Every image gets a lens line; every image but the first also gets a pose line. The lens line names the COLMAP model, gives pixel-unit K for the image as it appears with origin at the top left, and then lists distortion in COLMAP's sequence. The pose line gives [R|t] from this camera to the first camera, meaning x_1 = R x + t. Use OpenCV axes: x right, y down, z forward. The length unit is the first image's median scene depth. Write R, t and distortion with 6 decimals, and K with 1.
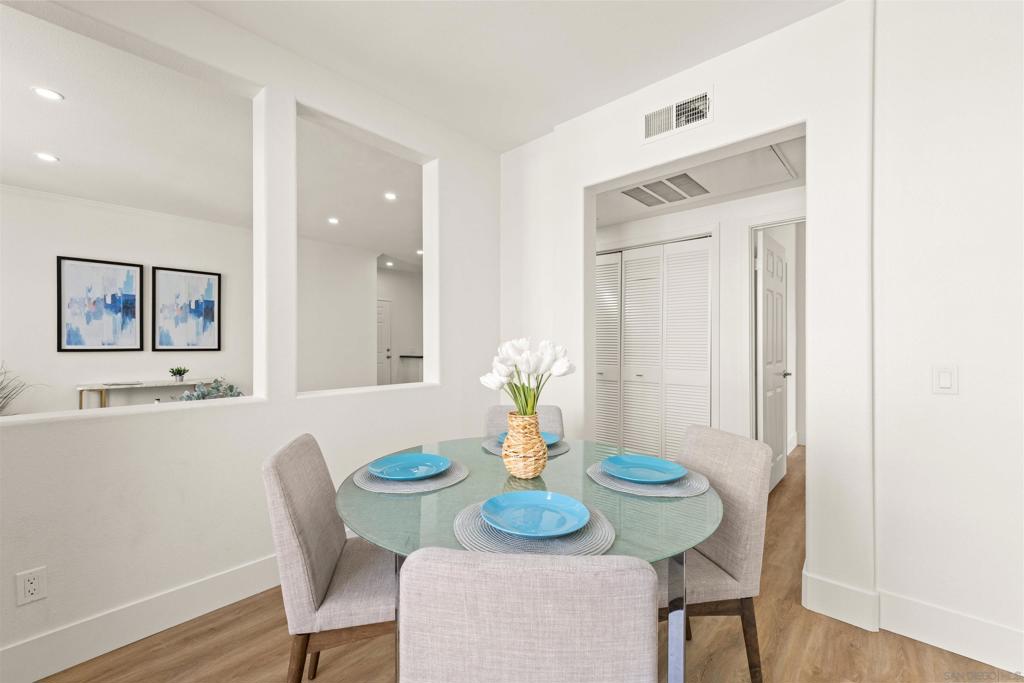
lens RADIAL K [[437.7, 0, 502.4], [0, 437.7, 342.3], [0, 0, 1]] dist [0.017687, -0.001373]
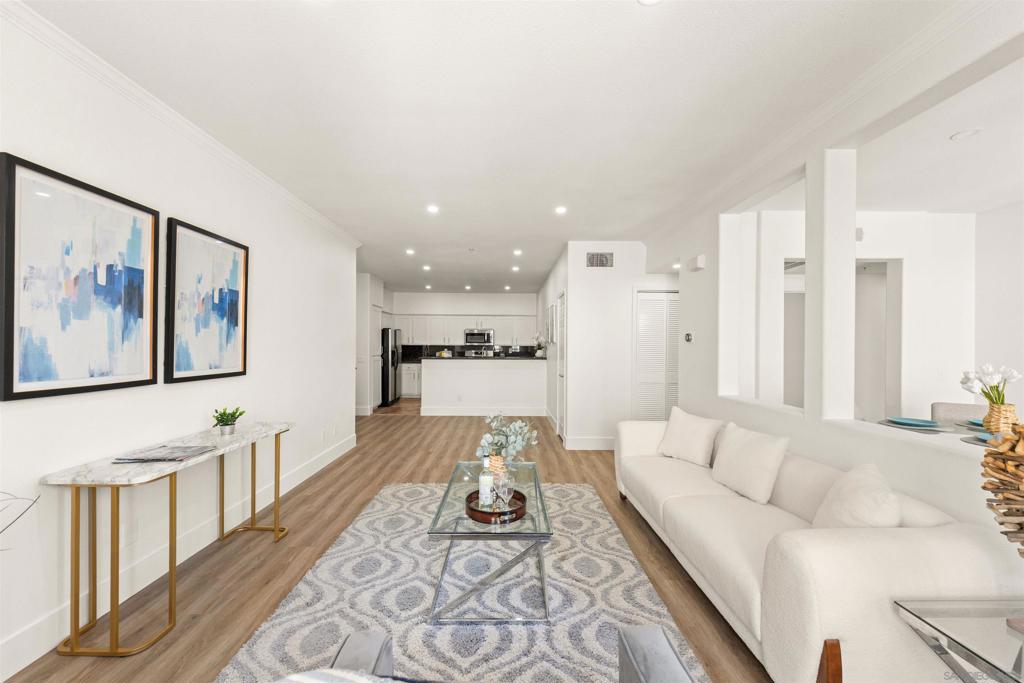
lens RADIAL K [[379.7, 0, 511.7], [0, 379.7, 343.1], [0, 0, 1]] dist [0.011020, -0.001475]
pose [[0.733526, 0.008383, 0.679610, -0.817291], [-0.008669, 0.999958, -0.002978, -0.029093], [-0.679607, -0.003707, 0.733567, 0.414935]]
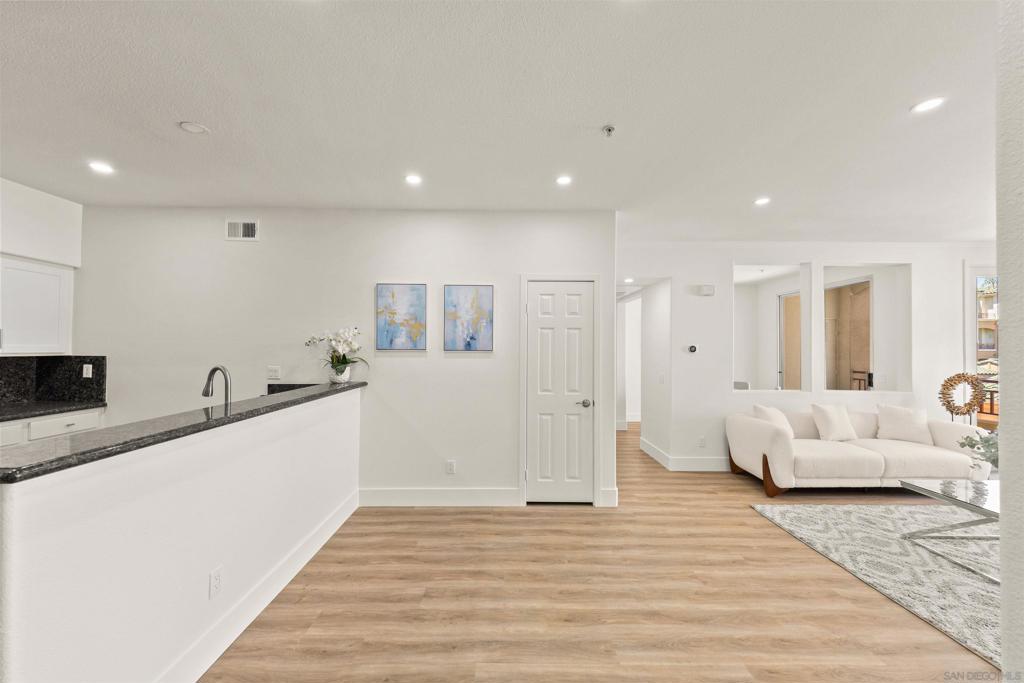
lens RADIAL K [[379.7, 0, 515.2], [0, 379.7, 341.4], [0, 0, 1]] dist [0.011020, -0.001475]
pose [[-0.681555, 0.009405, 0.731707, -0.416246], [-0.009925, 0.999707, -0.022094, -0.040160], [-0.731700, -0.022321, -0.681261, 1.672540]]
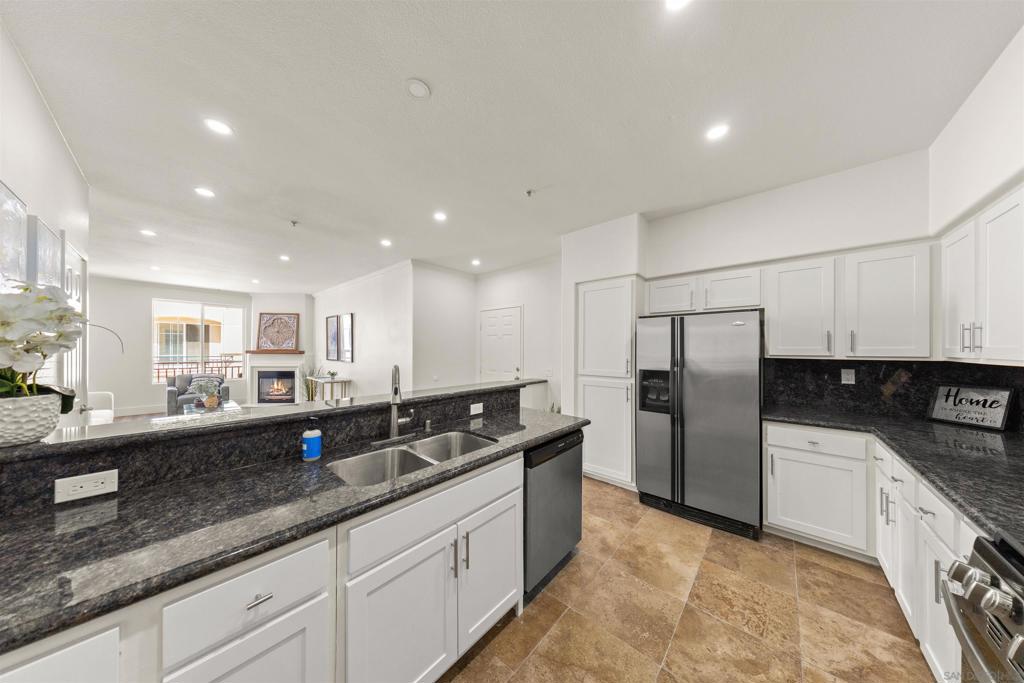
lens RADIAL K [[298.3, 0, 506.0], [0, 298.3, 348.1], [0, 0, 1]] dist [0.004099, -0.000780]
pose [[0.002025, -0.001660, -0.999997, 0.465646], [-0.001736, 0.999997, -0.001663, -0.034630], [0.999996, 0.001739, 0.002022, 1.733599]]
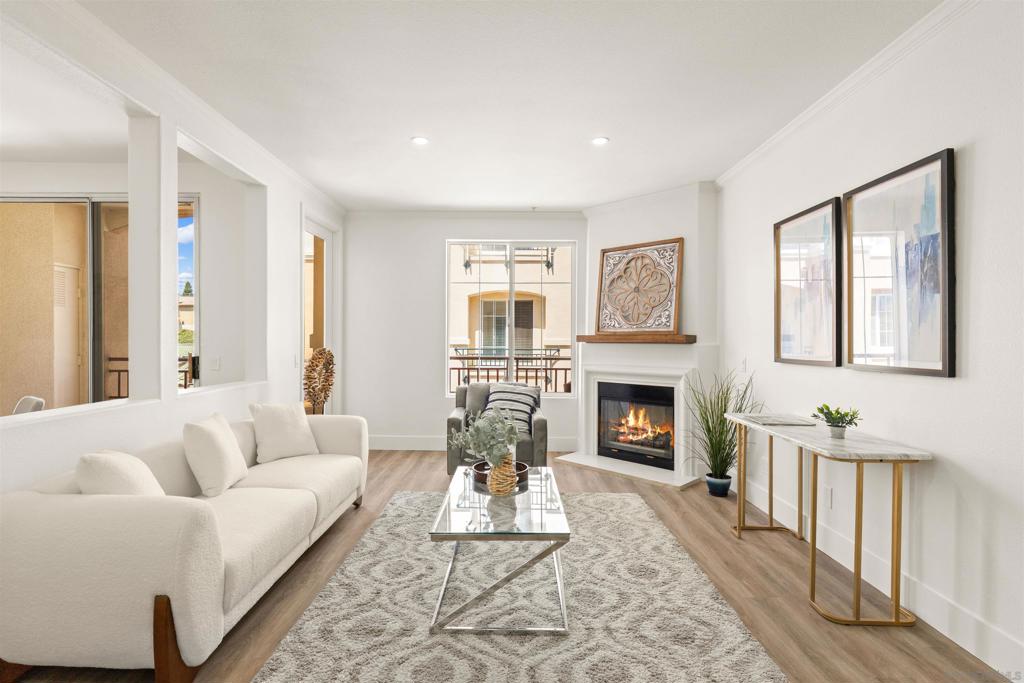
lens RADIAL K [[496.4, 0, 505.9], [0, 496.4, 345.0], [0, 0, 1]] dist [0.013204, 0.000163]
pose [[-0.752176, 0.004766, -0.658945, -0.150724], [0.000338, 0.999977, 0.006847, -0.009471], [0.658963, 0.004927, -0.752160, 1.192662]]
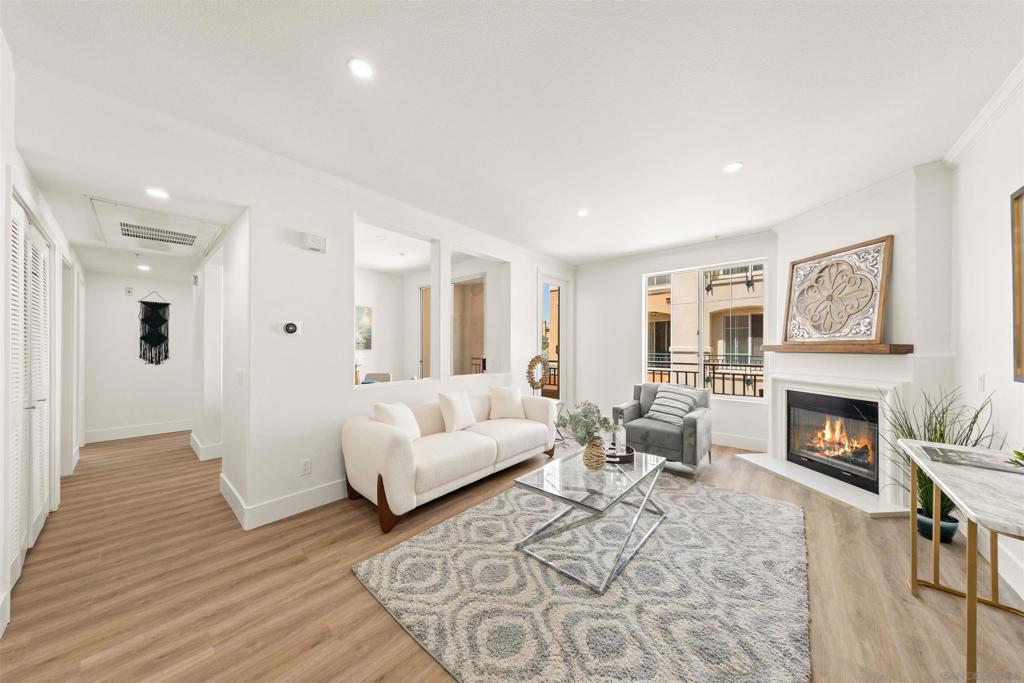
lens RADIAL K [[327.2, 0, 507.1], [0, 327.2, 347.8], [0, 0, 1]] dist [0.003671, -0.000593]
pose [[-0.999946, 0.000770, -0.010407, -0.371053], [0.000804, 0.999995, -0.003195, -0.014710], [0.010404, -0.003203, -0.999941, 1.249796]]
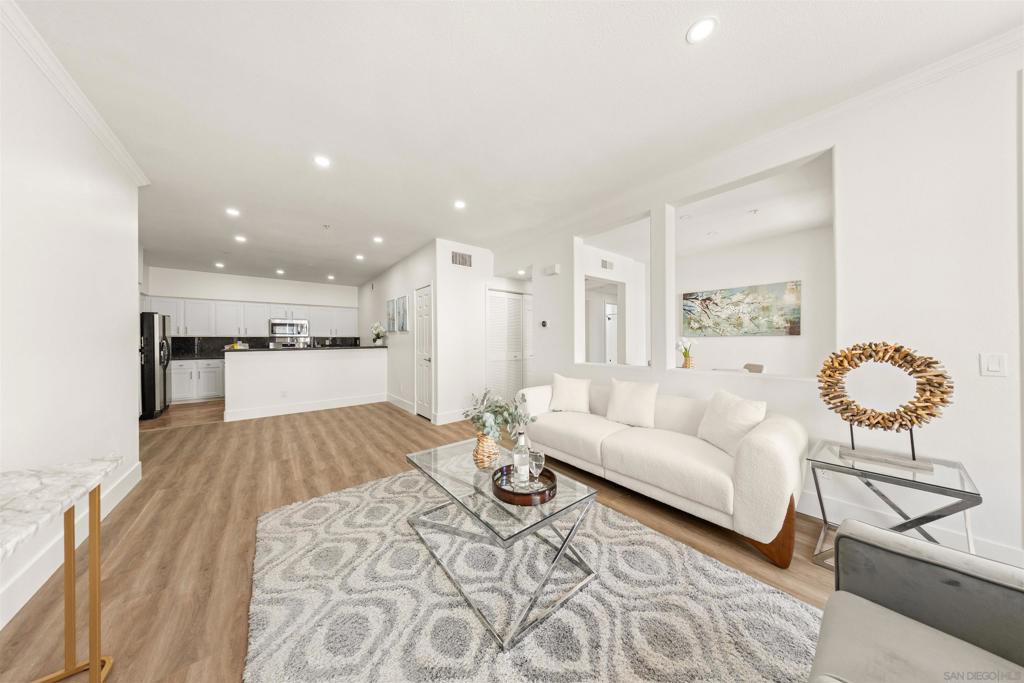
lens RADIAL K [[298.3, 0, 509.3], [0, 298.3, 340.1], [0, 0, 1]] dist [0.004099, -0.000780]
pose [[0.162528, -0.002333, 0.986701, -0.855399], [0.003180, 0.999993, 0.001840, -0.003794], [-0.986699, 0.002839, 0.162534, 0.699275]]
